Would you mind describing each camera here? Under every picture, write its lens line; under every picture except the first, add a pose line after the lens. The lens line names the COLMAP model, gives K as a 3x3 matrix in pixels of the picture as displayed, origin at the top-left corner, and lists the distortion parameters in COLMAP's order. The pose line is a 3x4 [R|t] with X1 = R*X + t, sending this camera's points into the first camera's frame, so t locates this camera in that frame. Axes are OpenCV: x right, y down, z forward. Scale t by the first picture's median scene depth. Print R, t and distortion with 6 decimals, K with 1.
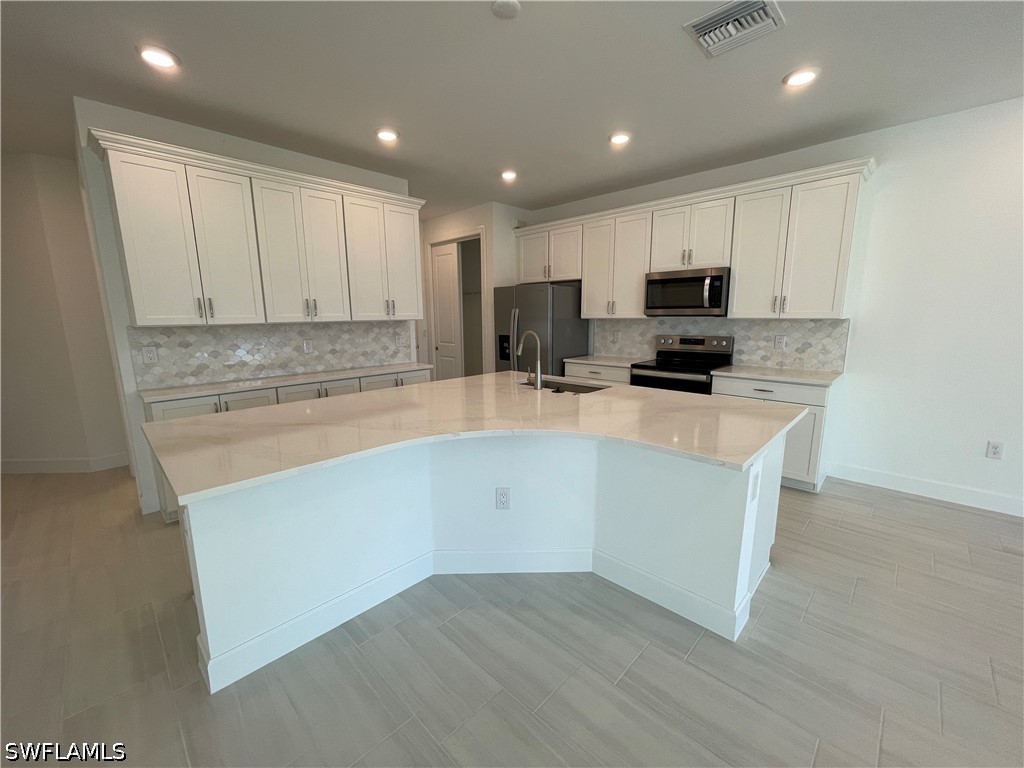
lens RADIAL K [[412.6, 0, 507.9], [0, 412.6, 386.0], [0, 0, 1]] dist [-0.001113, 0.000419]
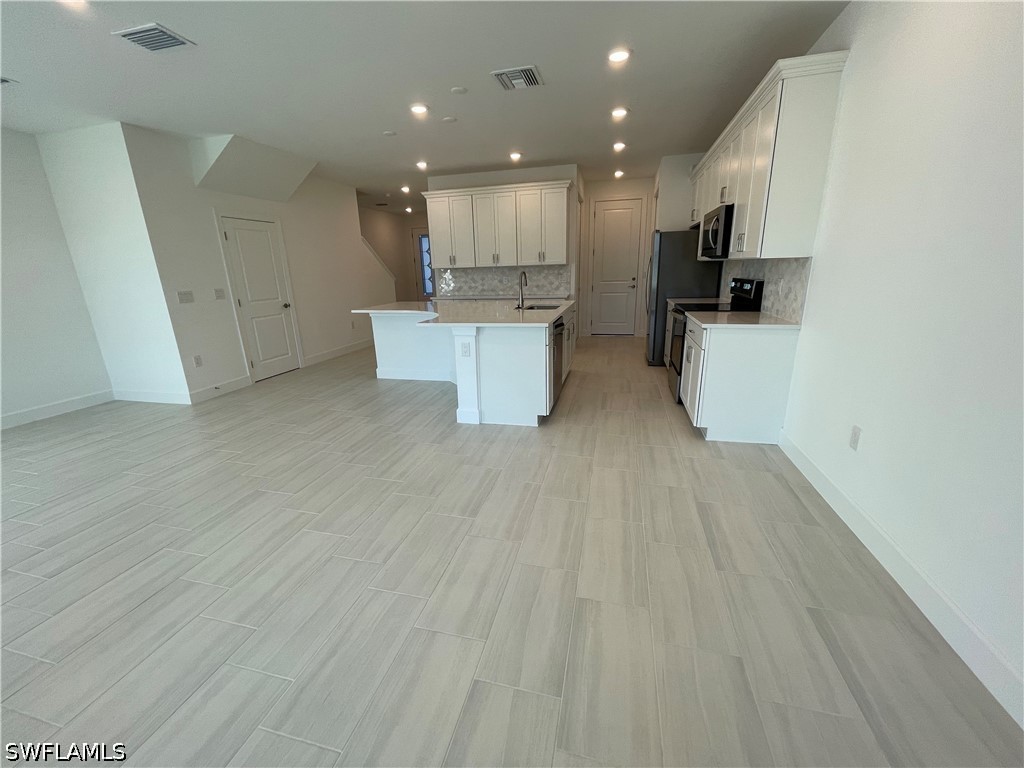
lens RADIAL K [[412.6, 0, 507.9], [0, 412.6, 386.0], [0, 0, 1]] dist [-0.001113, 0.000419]
pose [[0.502063, 0.233788, -0.832632, 1.104789], [-0.124660, 0.972277, 0.197830, -0.002907], [0.855799, 0.004473, 0.517289, 0.062323]]
